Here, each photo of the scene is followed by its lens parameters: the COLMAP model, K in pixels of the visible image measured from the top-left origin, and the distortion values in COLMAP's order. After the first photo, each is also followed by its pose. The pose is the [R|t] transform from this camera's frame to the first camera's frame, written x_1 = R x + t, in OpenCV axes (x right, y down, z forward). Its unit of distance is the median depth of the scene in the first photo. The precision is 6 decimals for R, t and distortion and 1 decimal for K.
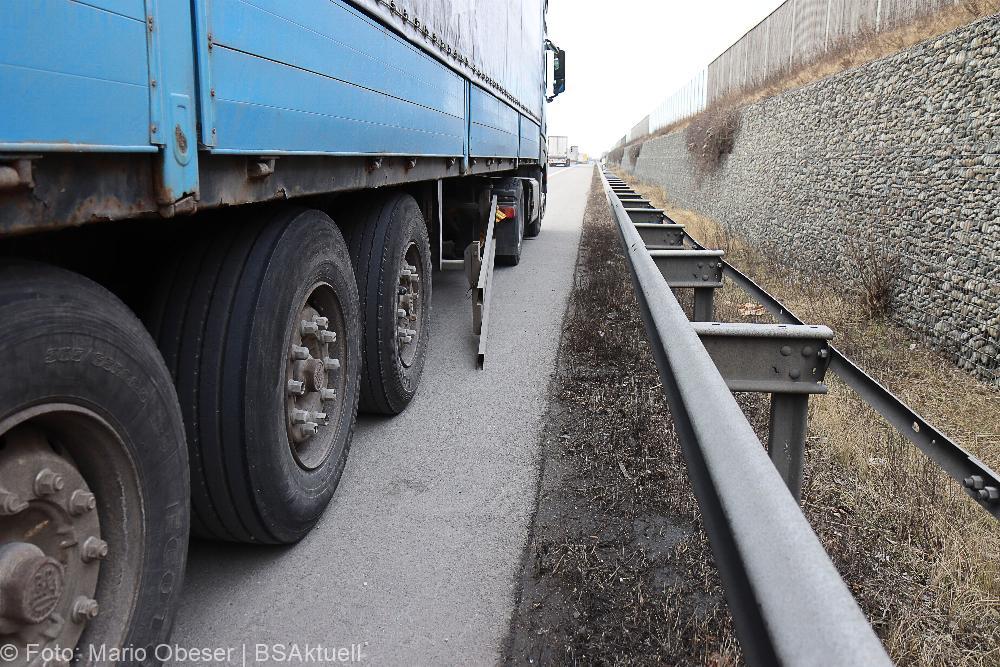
lens RADIAL K [[805.2, 0, 500.0], [0, 805.2, 333.5], [0, 0, 1]] dist [0.006310, 0.004979]
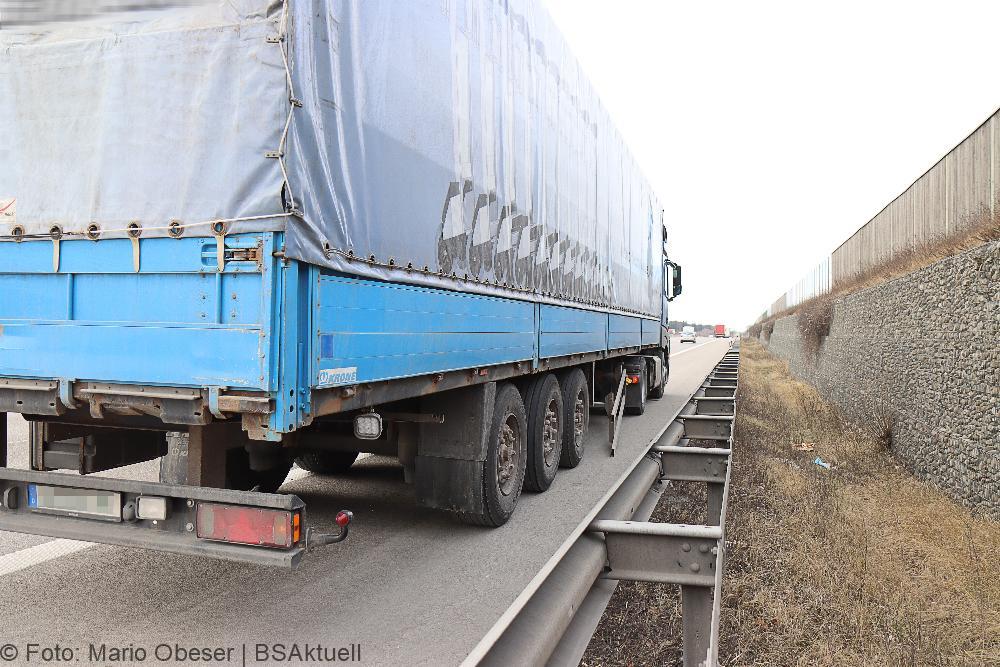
lens RADIAL K [[805.2, 0, 500.0], [0, 805.2, 333.5], [0, 0, 1]] dist [0.006310, 0.004979]
pose [[0.984500, 0.002594, -0.175366, 0.027735], [-0.039221, 0.977824, -0.205725, 0.093658], [0.170943, 0.209414, 0.962769, -0.562878]]
